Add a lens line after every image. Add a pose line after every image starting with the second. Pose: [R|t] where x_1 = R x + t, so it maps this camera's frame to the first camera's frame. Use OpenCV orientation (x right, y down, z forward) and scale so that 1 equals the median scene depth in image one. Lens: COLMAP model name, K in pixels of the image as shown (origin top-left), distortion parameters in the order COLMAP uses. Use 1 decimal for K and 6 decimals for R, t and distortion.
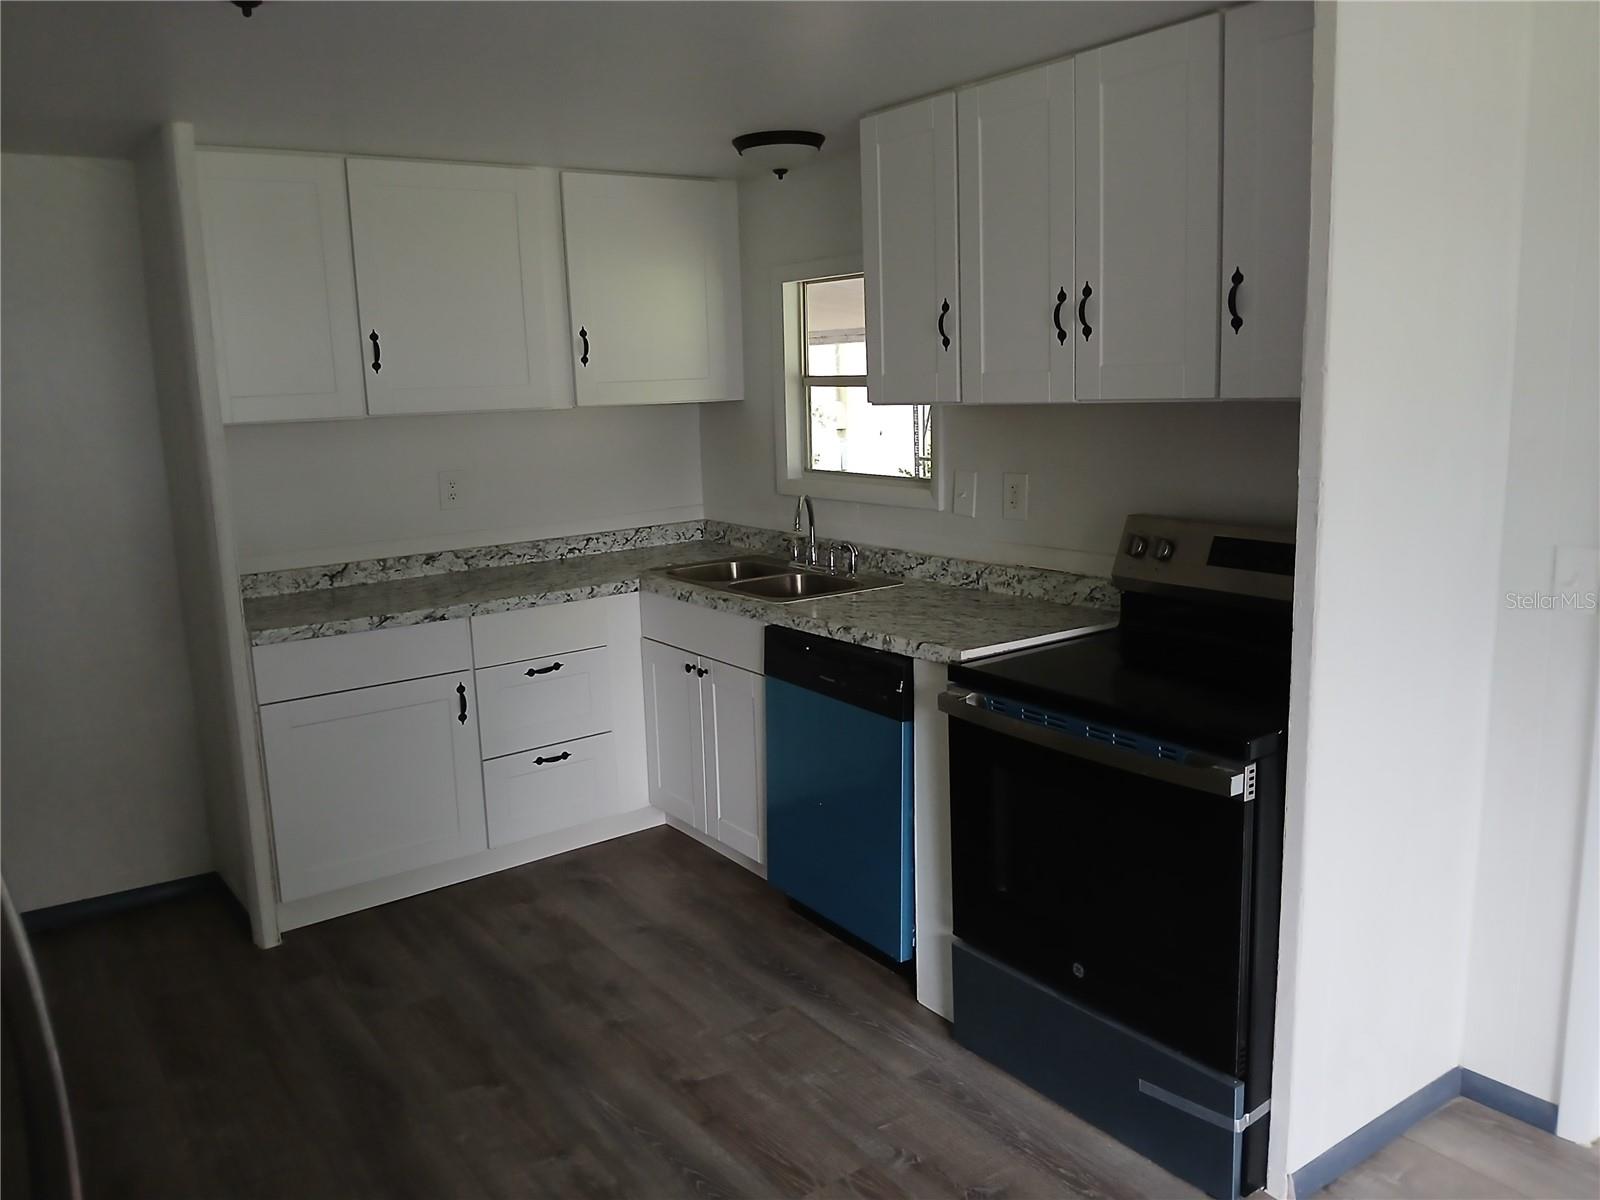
lens RADIAL K [[1248.6, 0, 800.0], [0, 1248.6, 600.0], [0, 0, 1]] dist [0.121832, -0.272693]
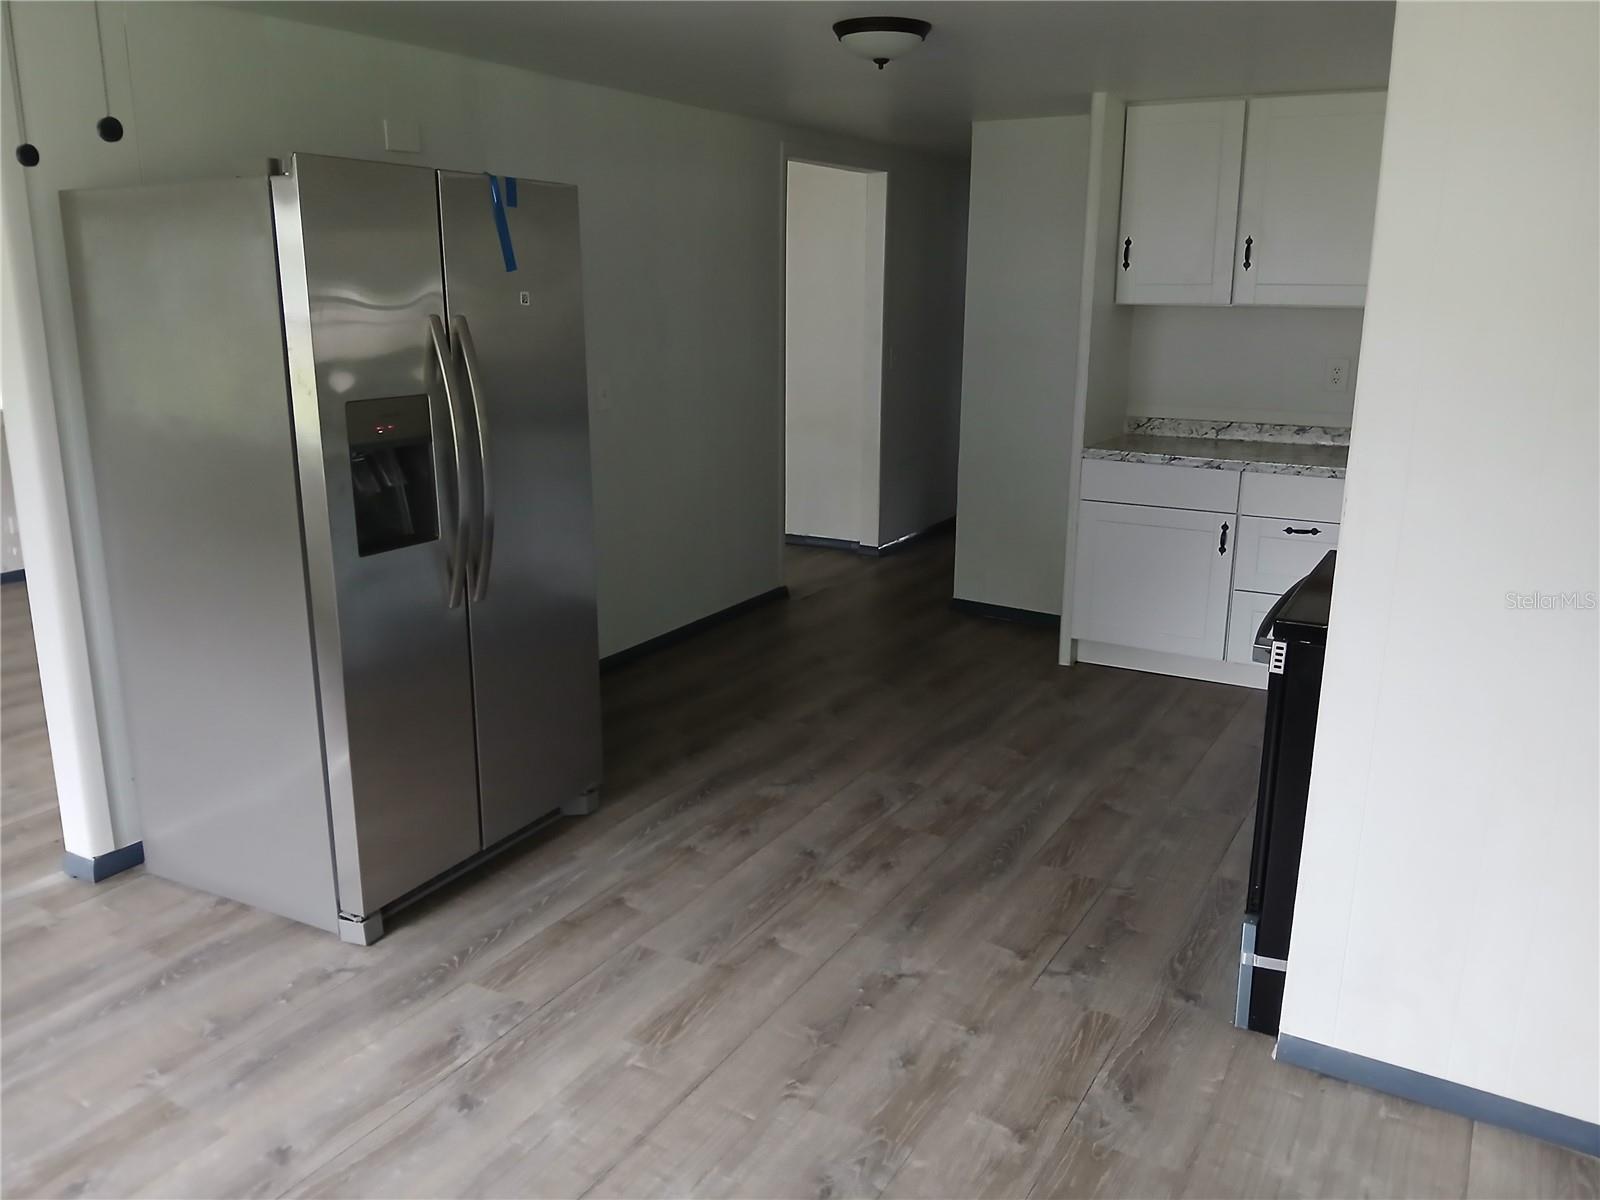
lens RADIAL K [[1243.4, 0, 798.6], [0, 1243.4, 576.7], [0, 0, 1]] dist [0.151421, -0.261810]
pose [[0.425352, 0.251974, -0.869244, 0.676742], [-0.191520, 0.963769, 0.185658, -0.034962], [0.884531, 0.087508, 0.458199, 0.048772]]
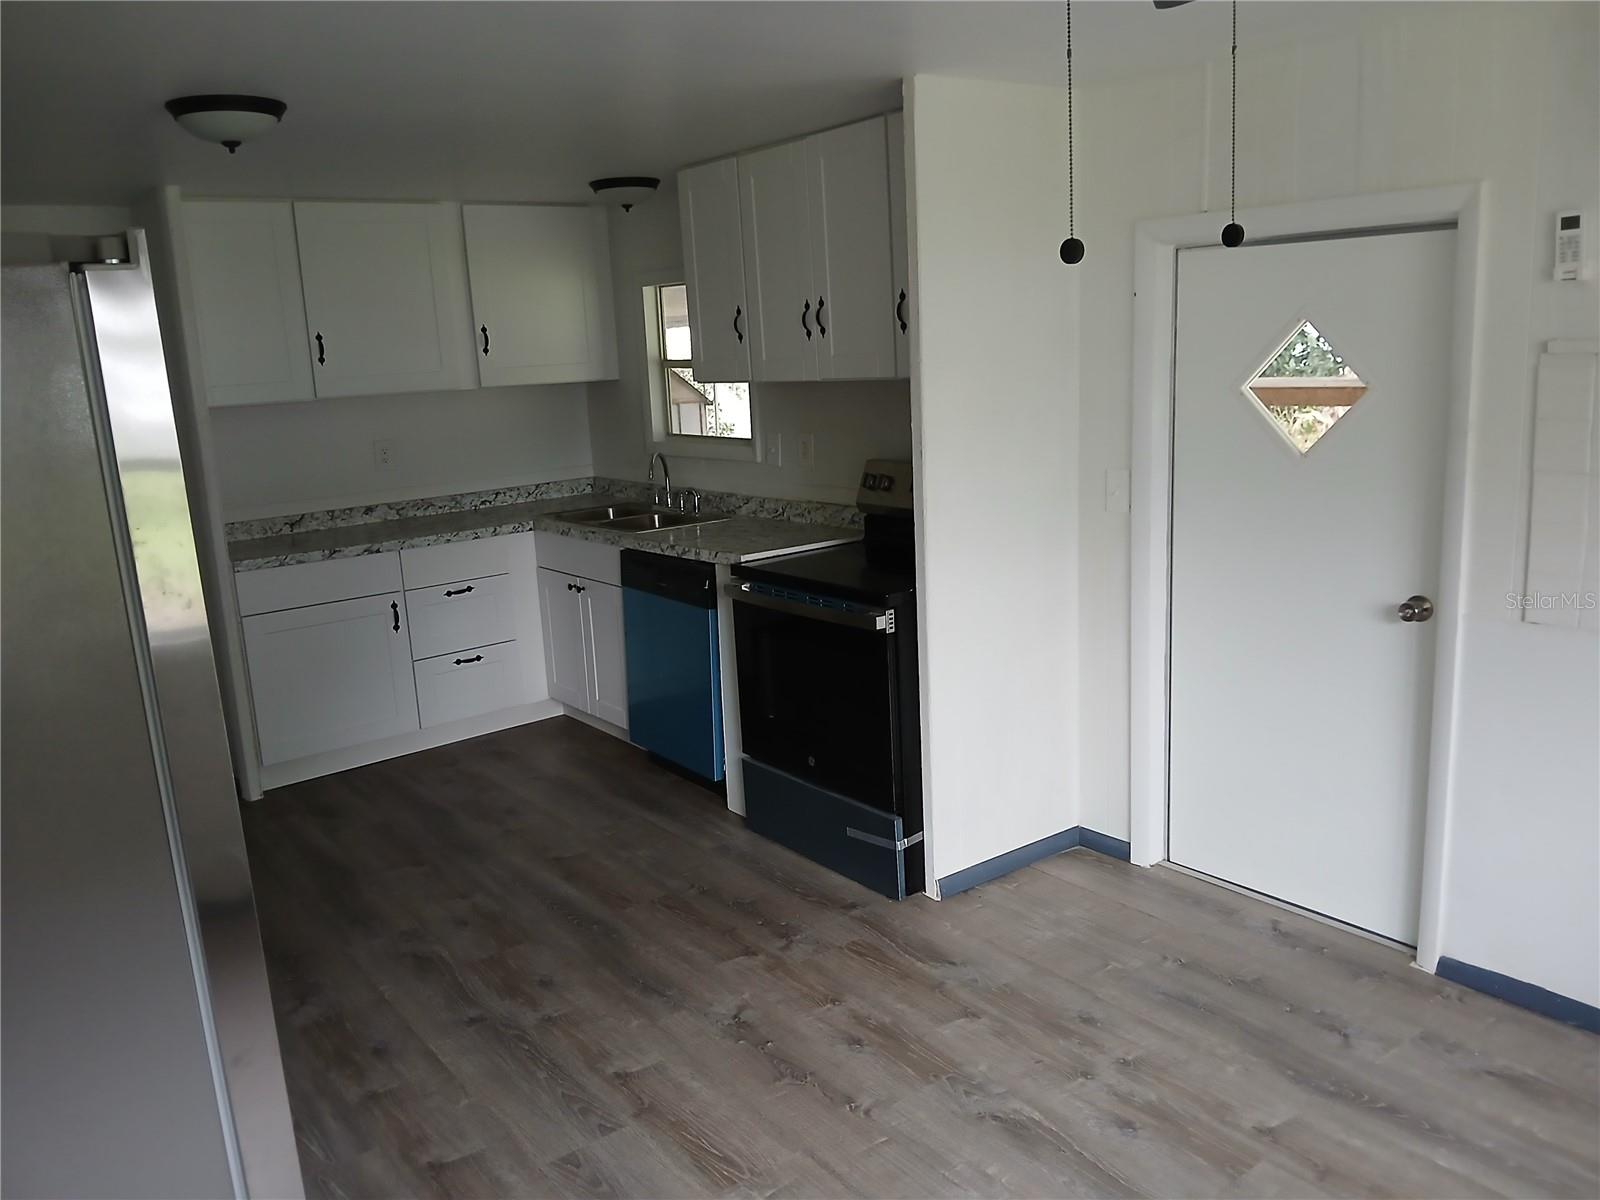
lens RADIAL K [[1242.0, 0, 800.0], [0, 1242.0, 600.0], [0, 0, 1]] dist [0.091374, -0.221549]
pose [[0.999089, -0.025223, 0.034412, 0.110990], [0.024425, 0.999428, 0.023408, 0.045643], [-0.034982, -0.022546, 0.999134, -0.325619]]
